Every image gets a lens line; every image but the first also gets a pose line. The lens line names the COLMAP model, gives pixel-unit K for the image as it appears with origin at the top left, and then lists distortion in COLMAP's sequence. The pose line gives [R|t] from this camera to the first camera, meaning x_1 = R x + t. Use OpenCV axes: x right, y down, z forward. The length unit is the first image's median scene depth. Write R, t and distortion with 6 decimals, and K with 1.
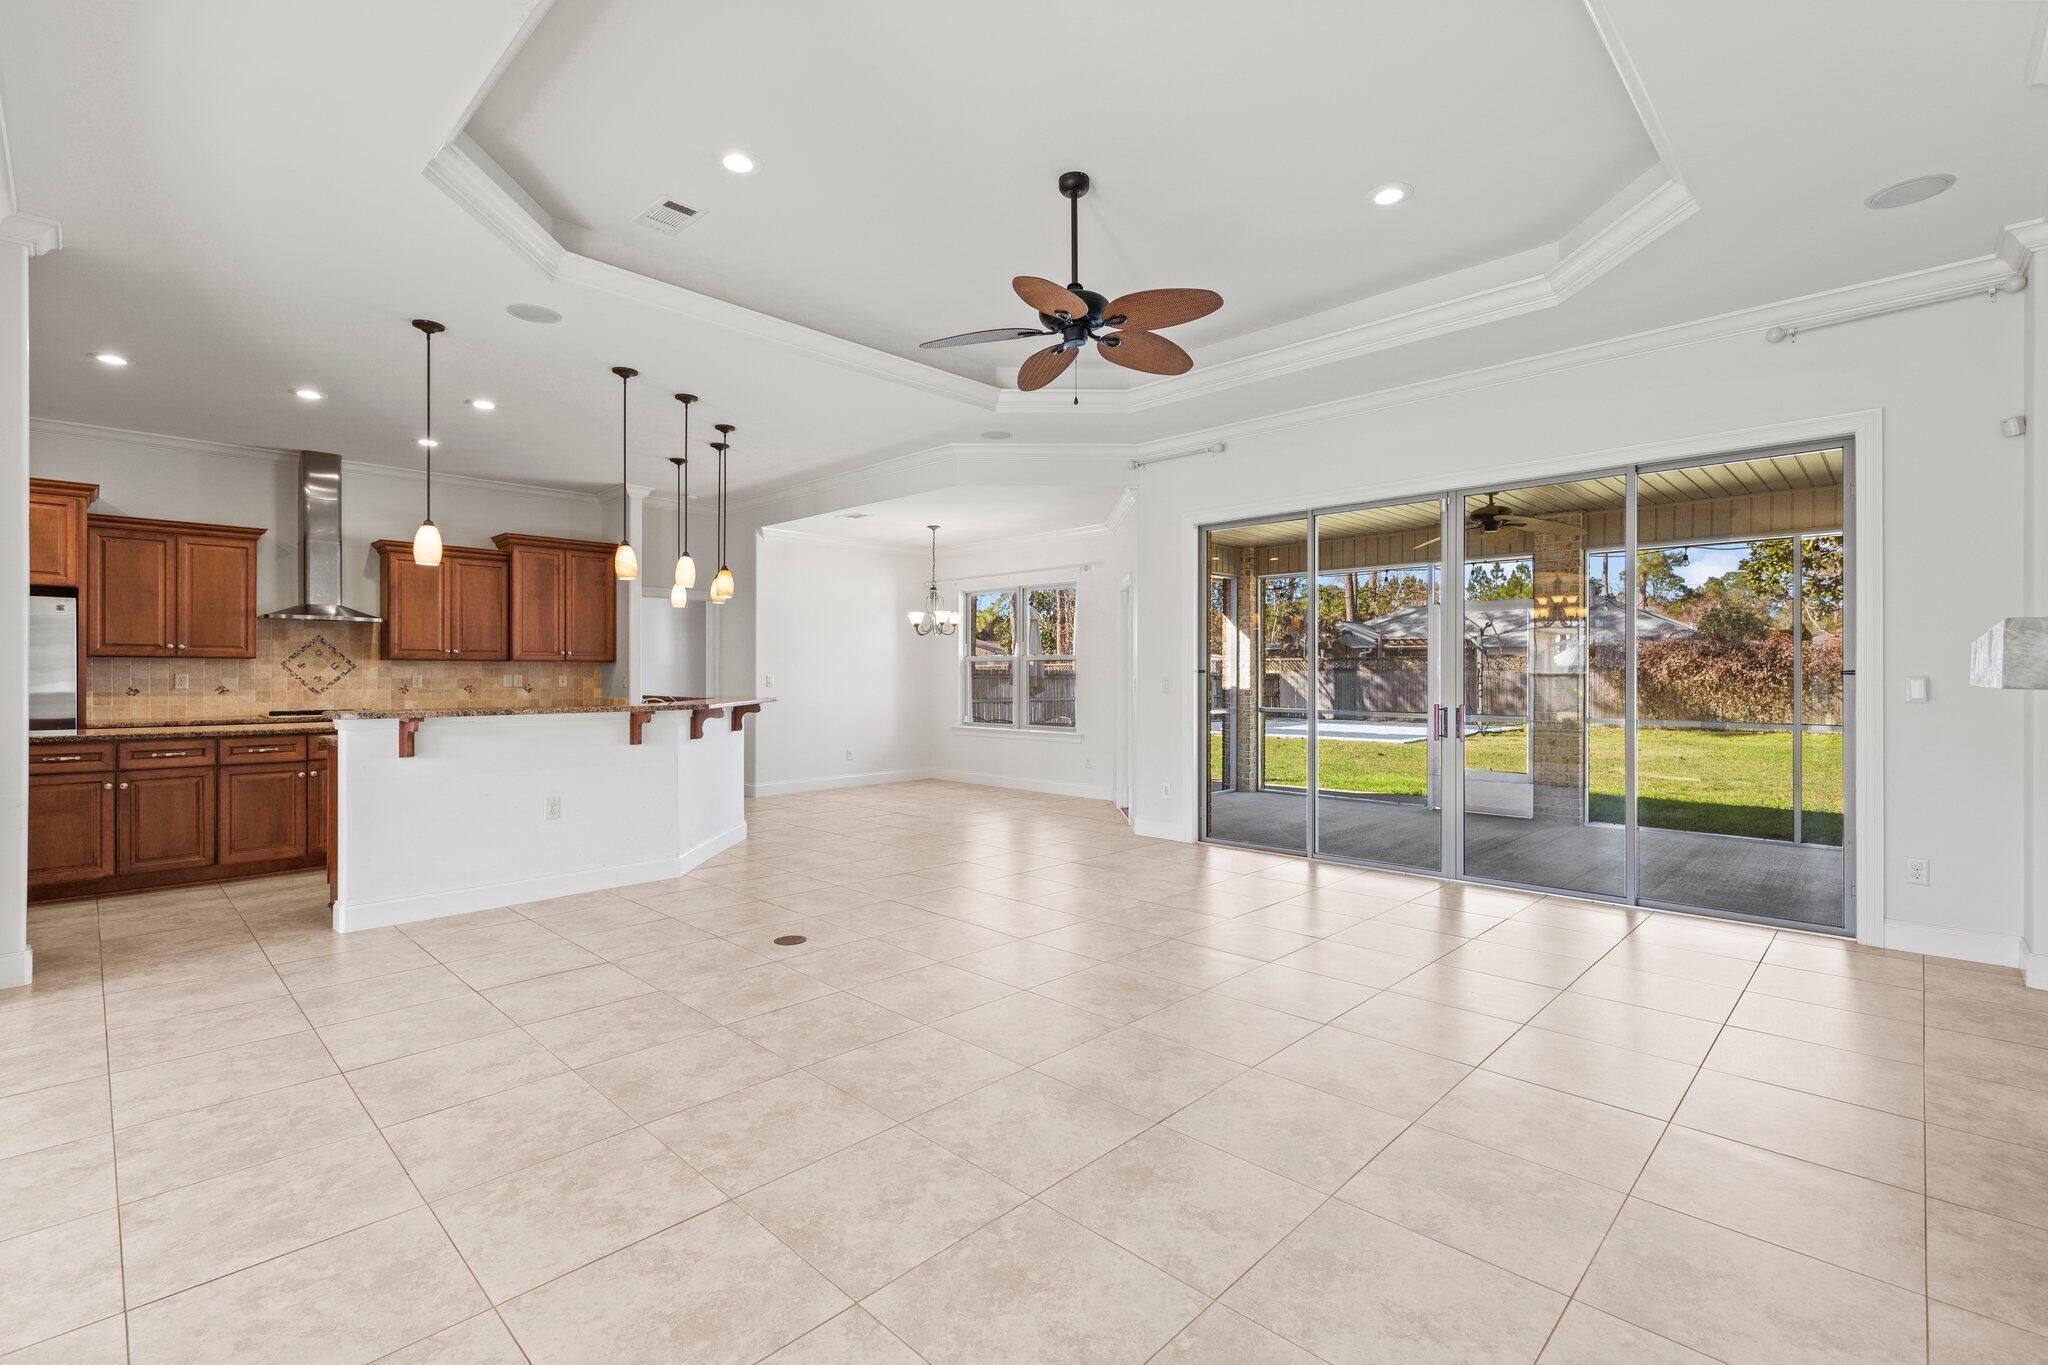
lens RADIAL K [[910.4, 0, 1021.1], [0, 910.4, 684.6], [0, 0, 1]] dist [0.002070, 0.000273]
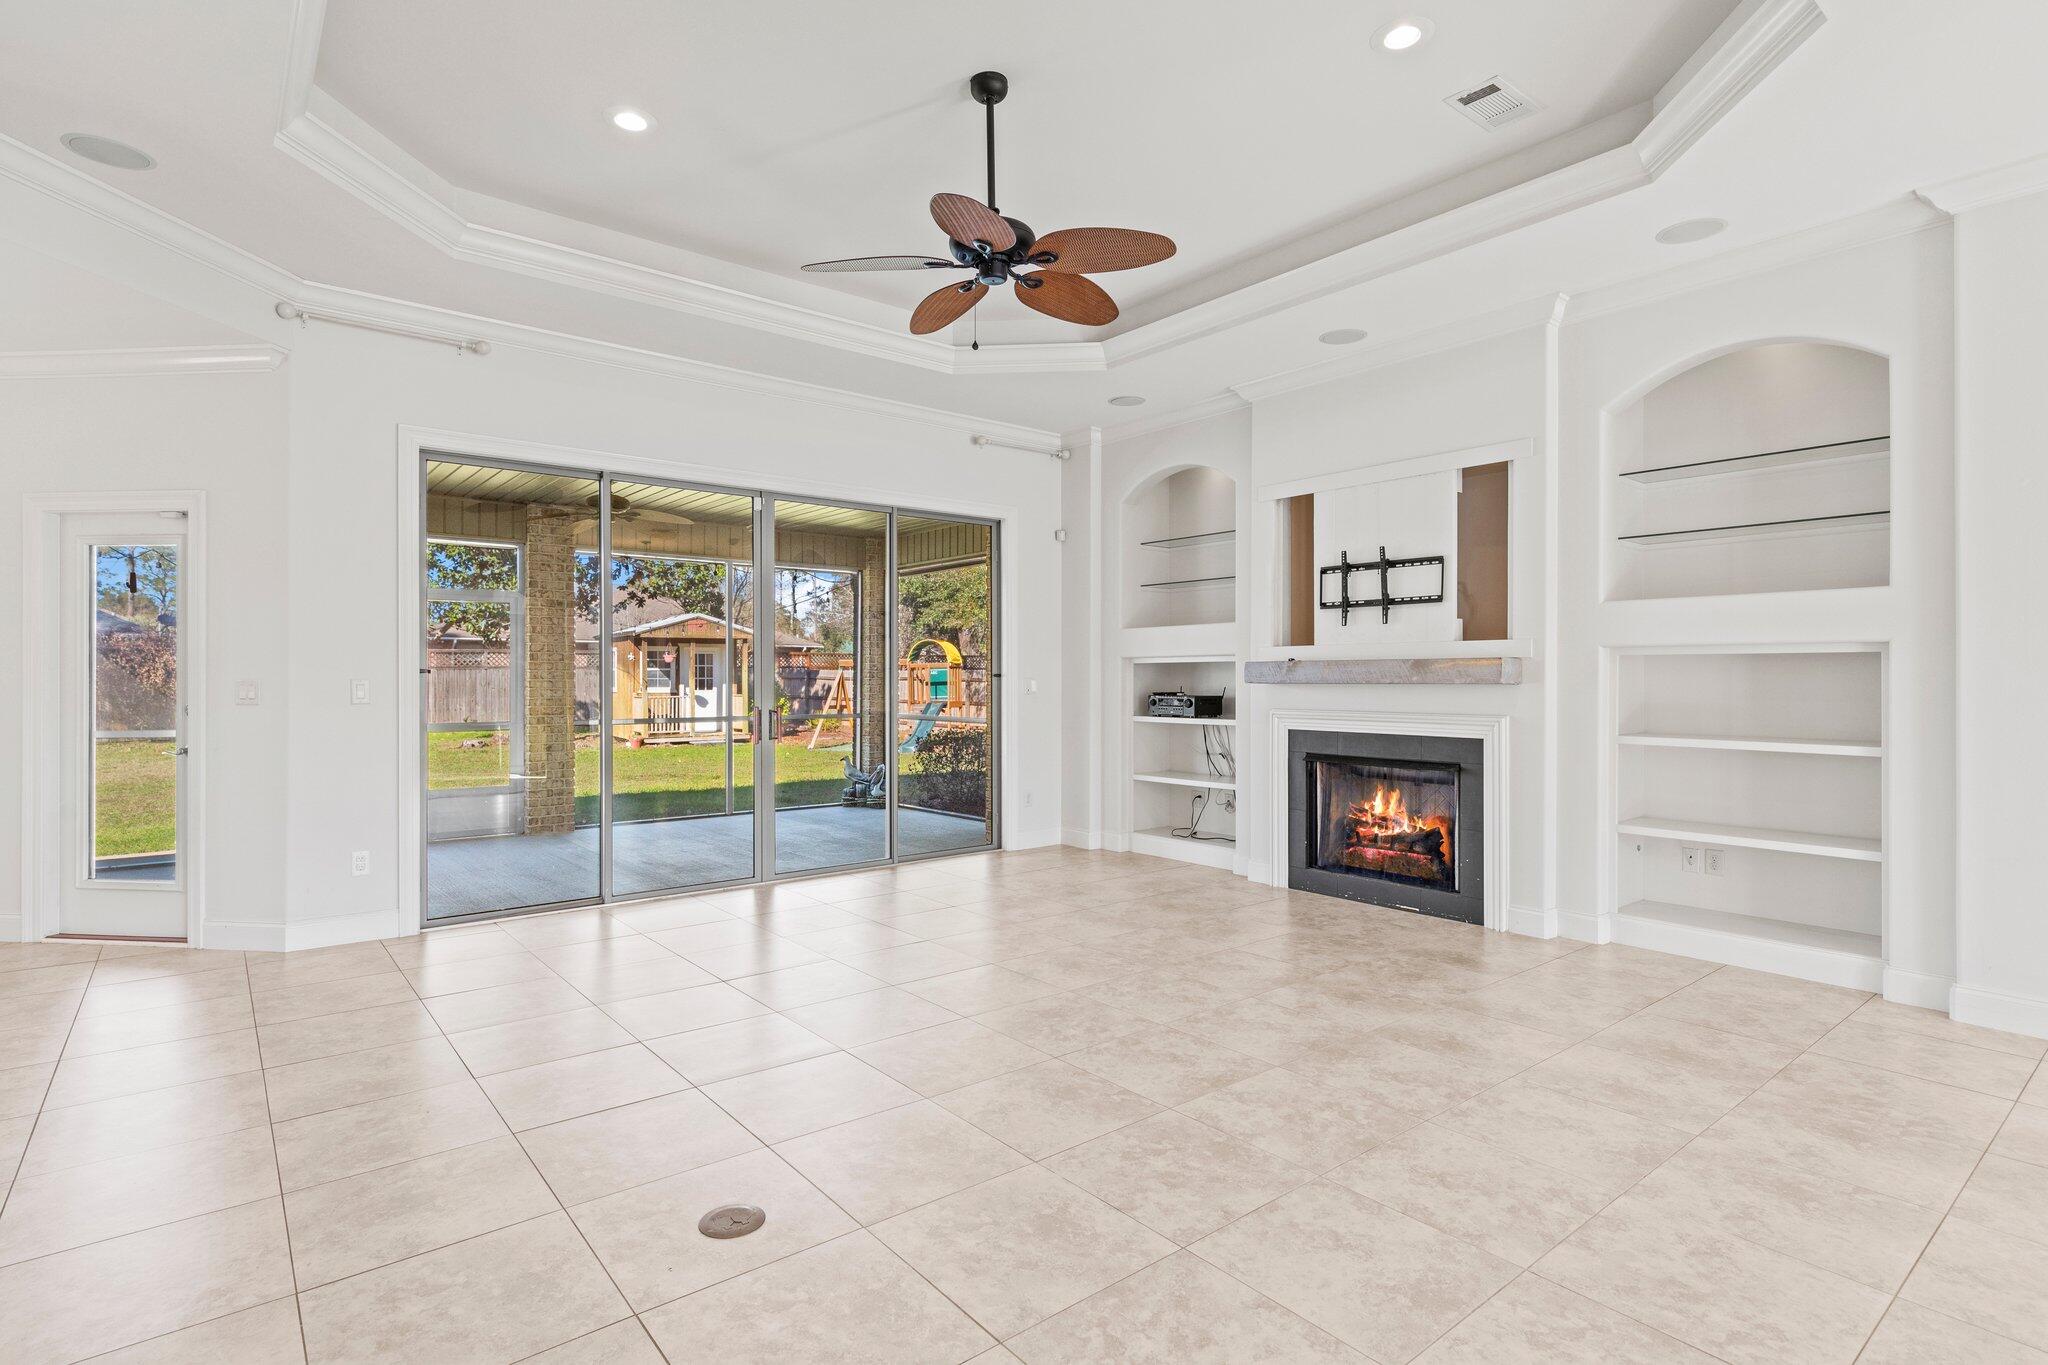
lens RADIAL K [[1010.6, 0, 1029.8], [0, 1010.6, 675.7], [0, 0, 1]] dist [0.013175, -0.002131]
pose [[0.112662, 0.000560, 0.993633, -1.100017], [0.009357, 0.999955, -0.001624, -0.013746], [-0.993589, 0.009480, 0.112651, 1.100522]]
